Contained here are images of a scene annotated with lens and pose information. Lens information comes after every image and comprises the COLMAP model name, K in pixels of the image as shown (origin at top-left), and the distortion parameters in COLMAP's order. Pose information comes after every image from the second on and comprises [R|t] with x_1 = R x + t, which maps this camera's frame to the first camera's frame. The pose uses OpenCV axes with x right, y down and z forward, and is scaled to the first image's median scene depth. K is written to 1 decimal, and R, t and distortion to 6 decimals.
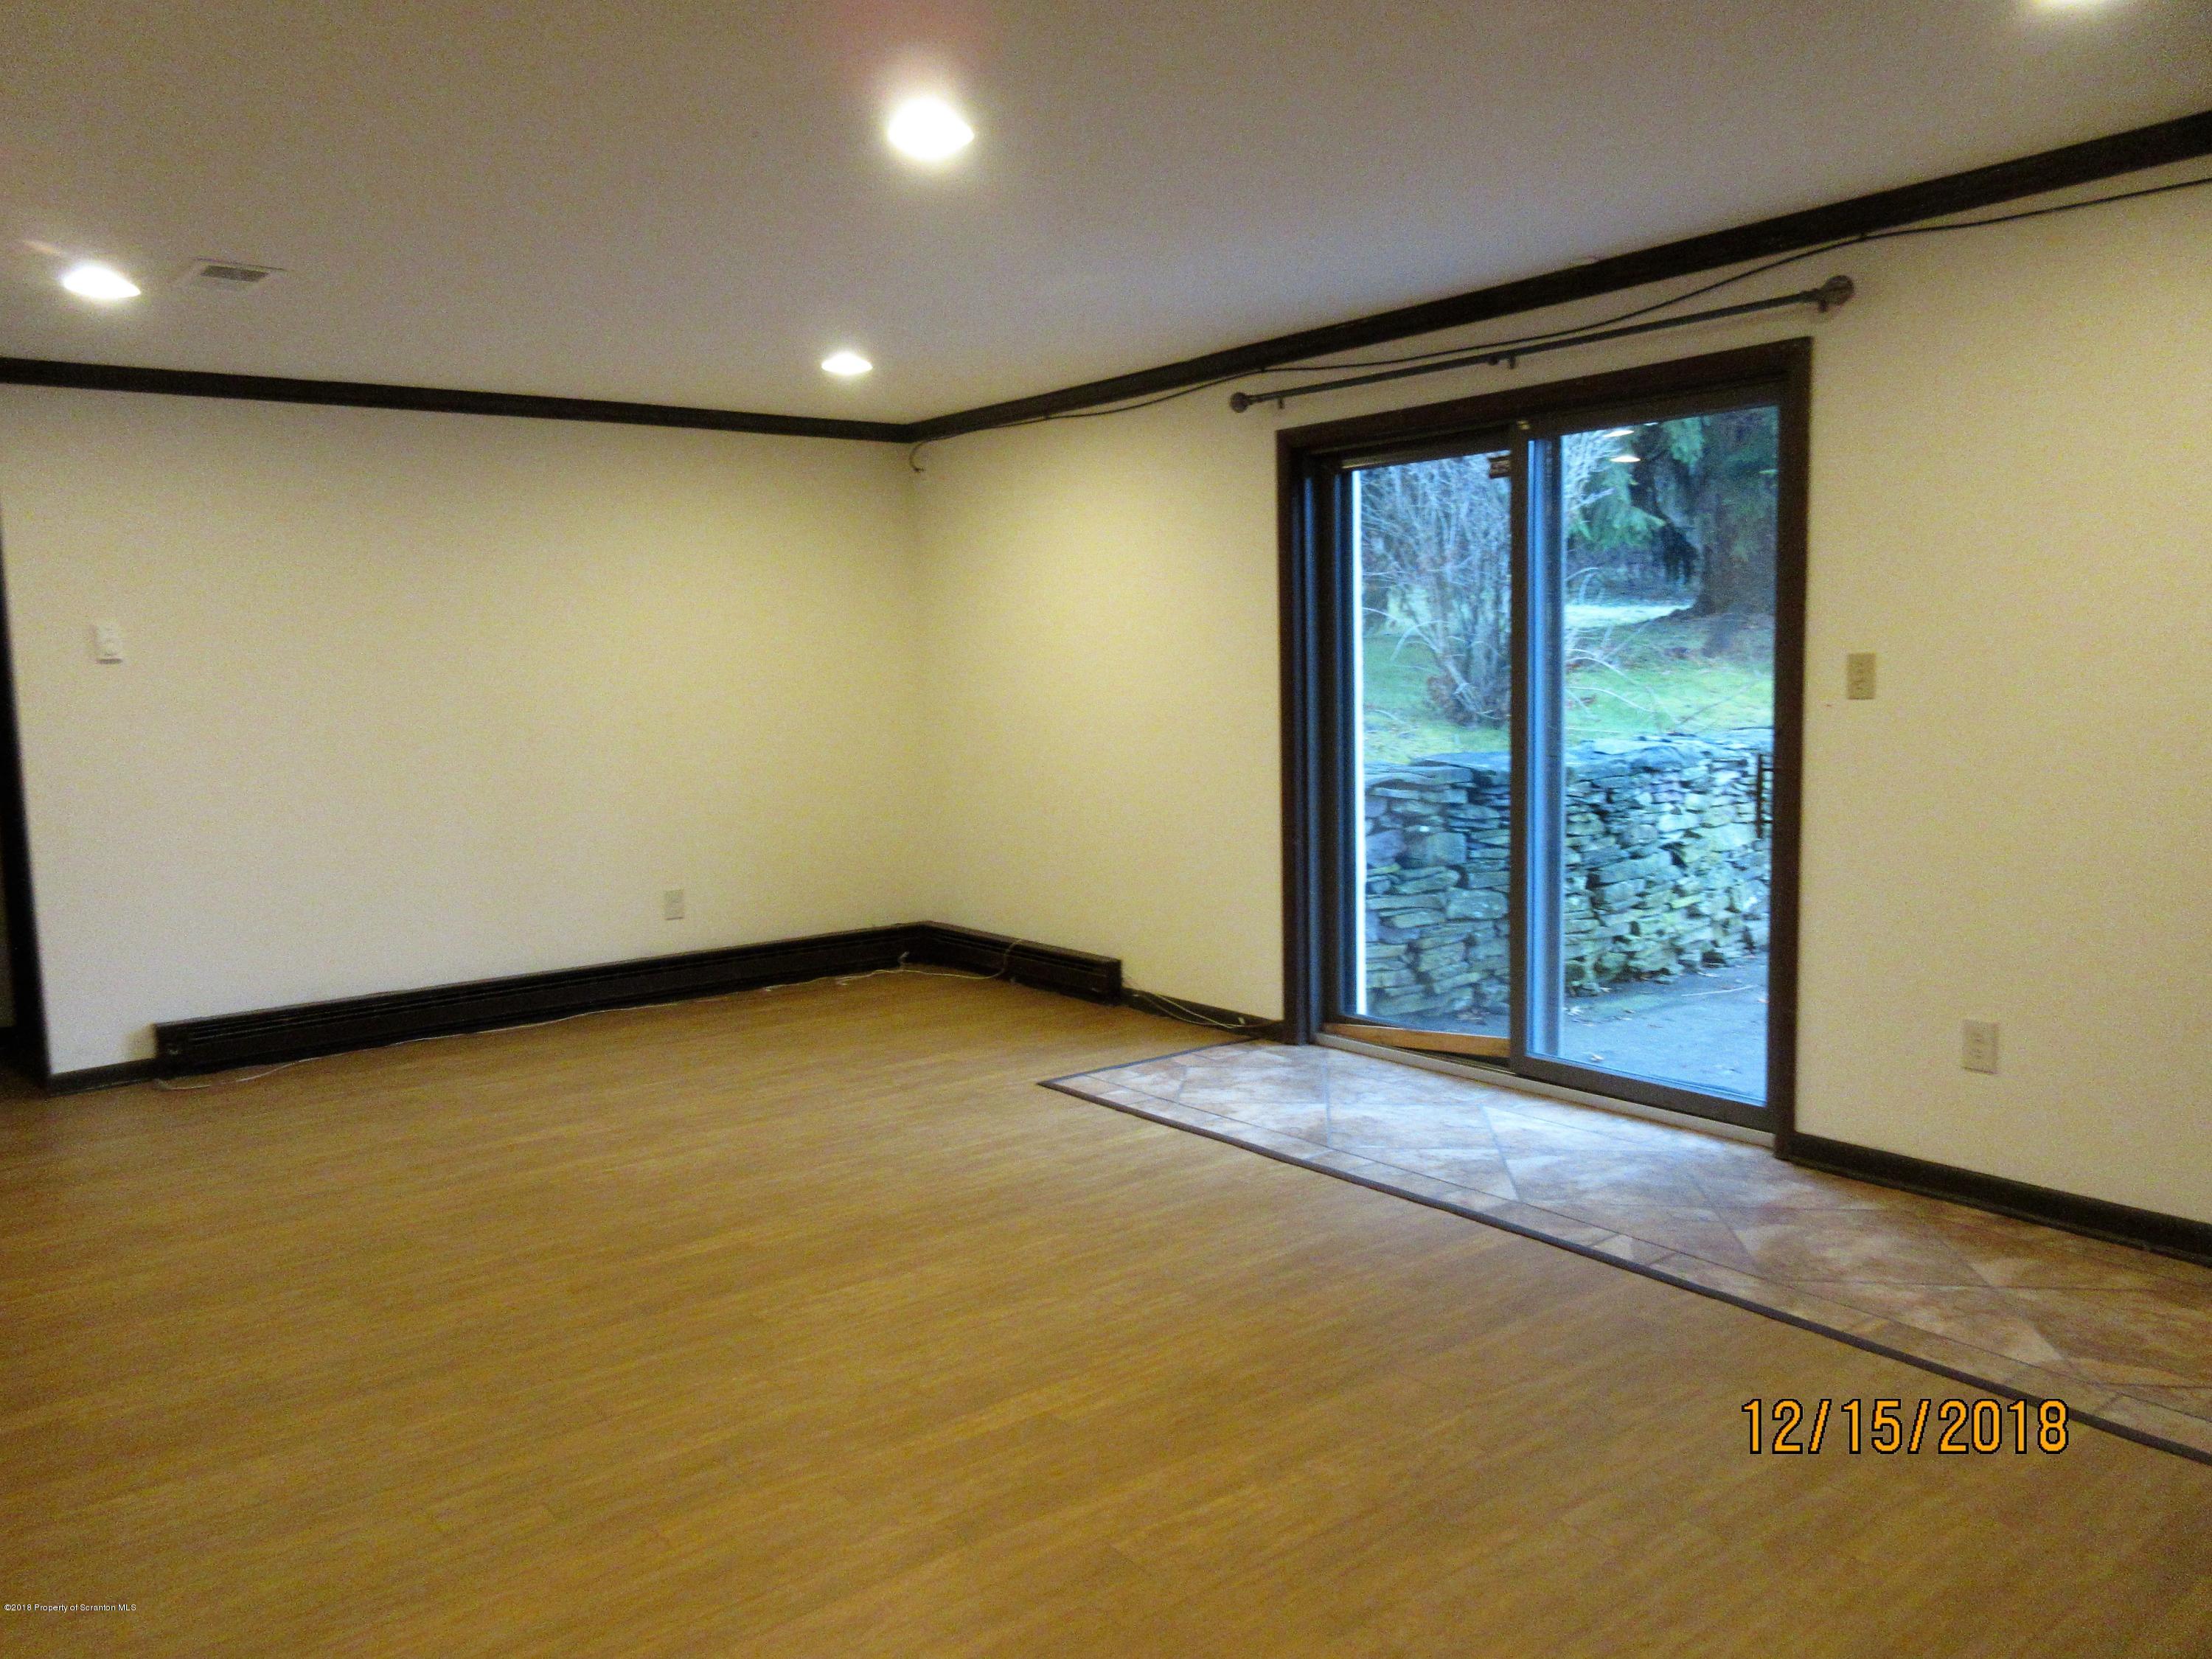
lens RADIAL K [[1692.0, 0, 1106.0], [0, 1692.0, 829.5], [0, 0, 1]] dist [0.008797, 0.003893]
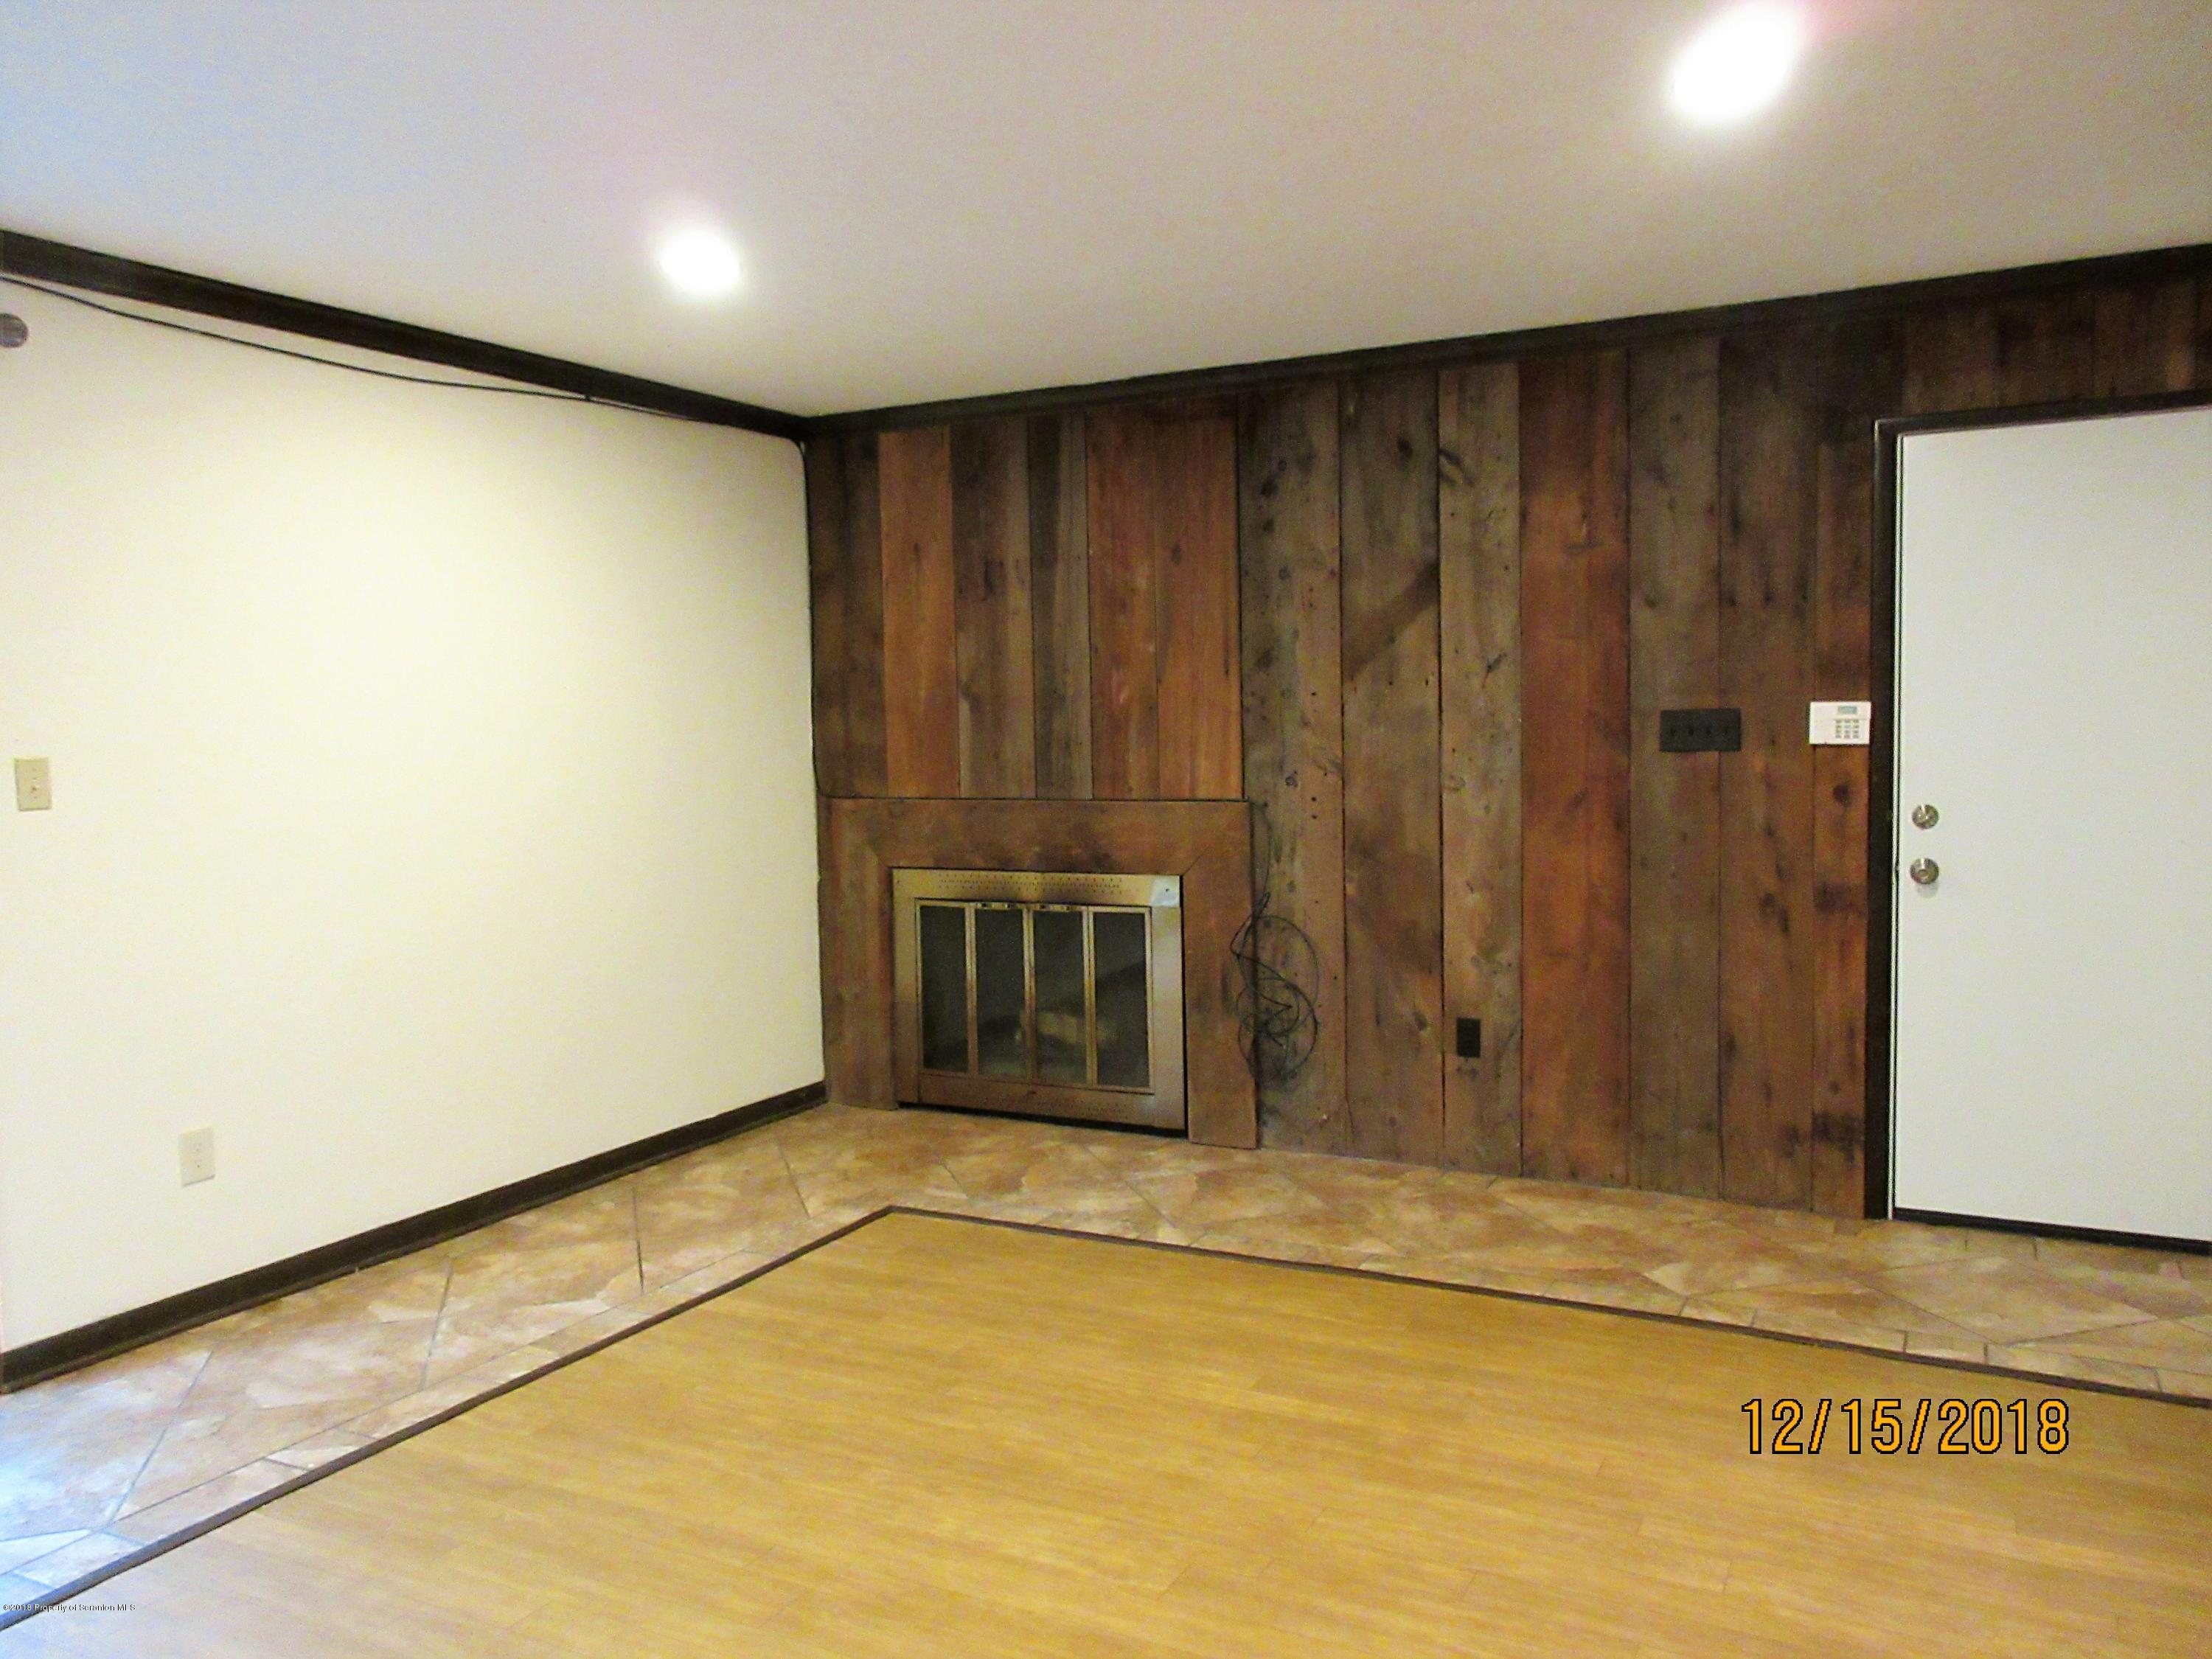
lens RADIAL K [[1656.5, 0, 1116.0], [0, 1656.5, 832.4], [0, 0, 1]] dist [0.008224, 0.001934]
pose [[-0.421468, -0.035037, 0.906166, -0.571271], [0.121506, 0.988061, 0.094718, -0.083171], [-0.898666, 0.150025, -0.412179, 0.894351]]
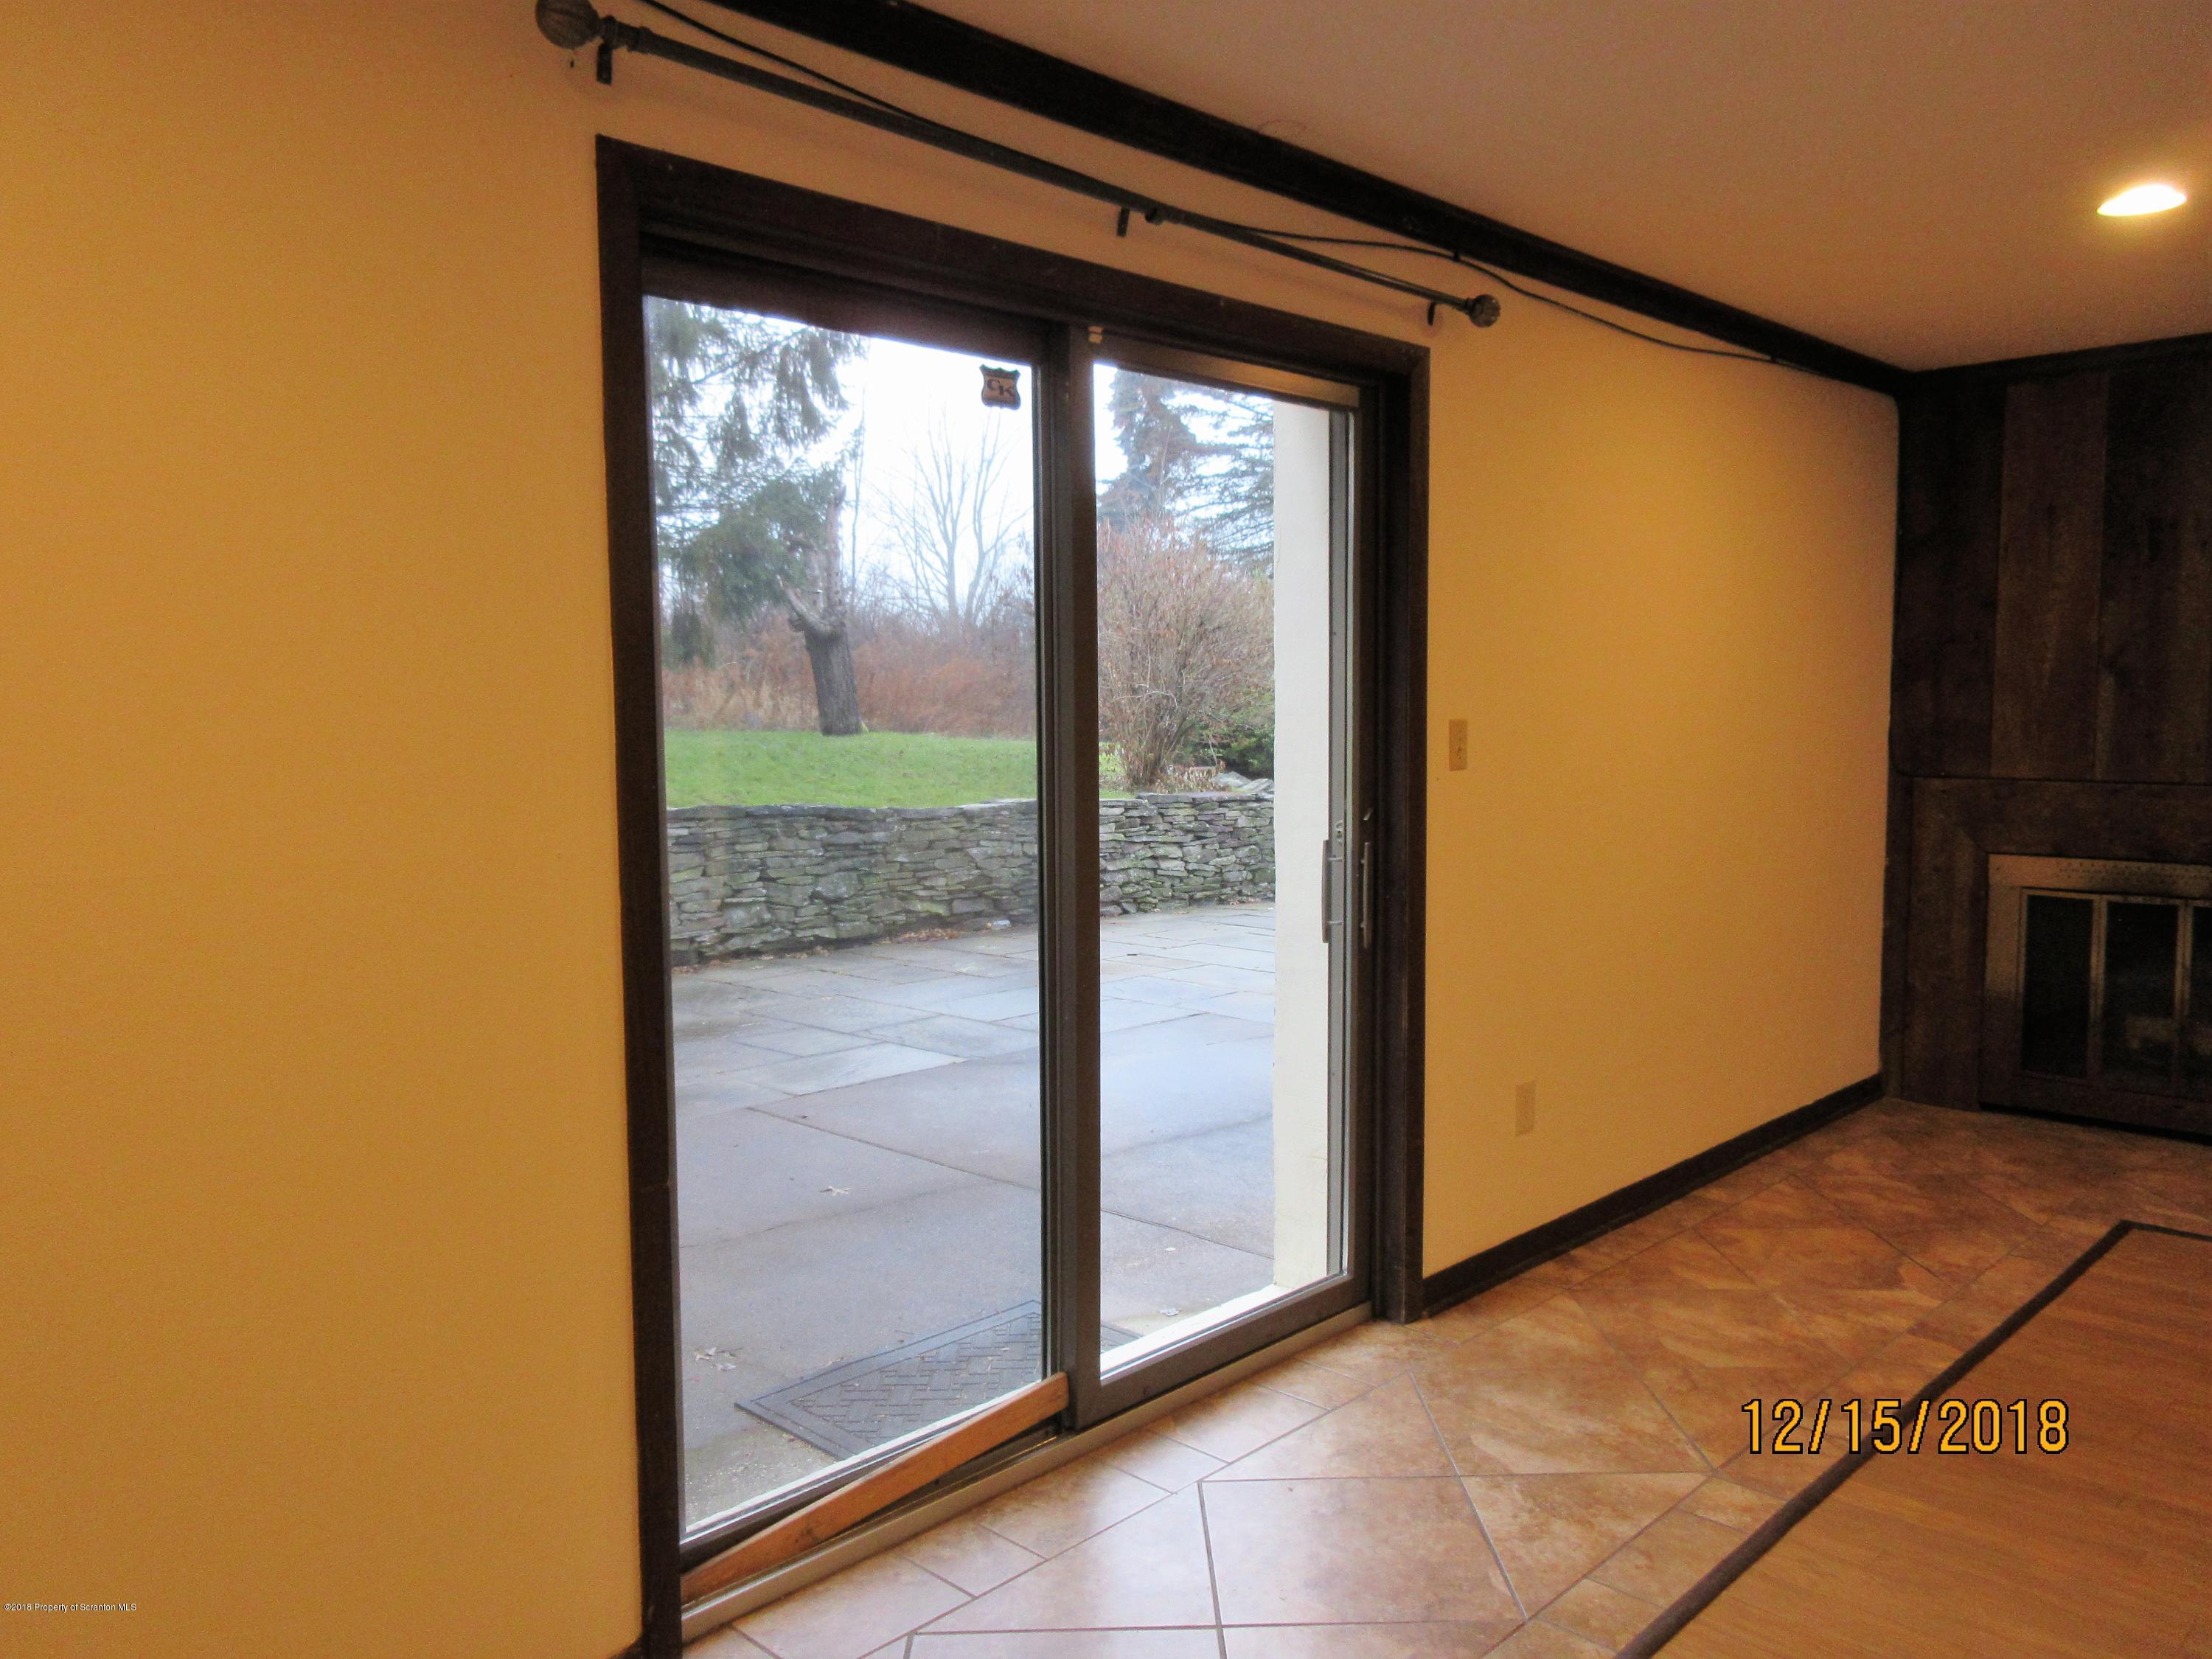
lens RADIAL K [[1650.4, 0, 1106.0], [0, 1650.4, 829.5], [0, 0, 1]] dist [0.009033, 0.004202]
pose [[-0.135662, -0.057554, 0.989082, -0.416428], [0.109486, 0.991326, 0.072702, -0.135554], [-0.984687, 0.118153, -0.128184, 1.357699]]
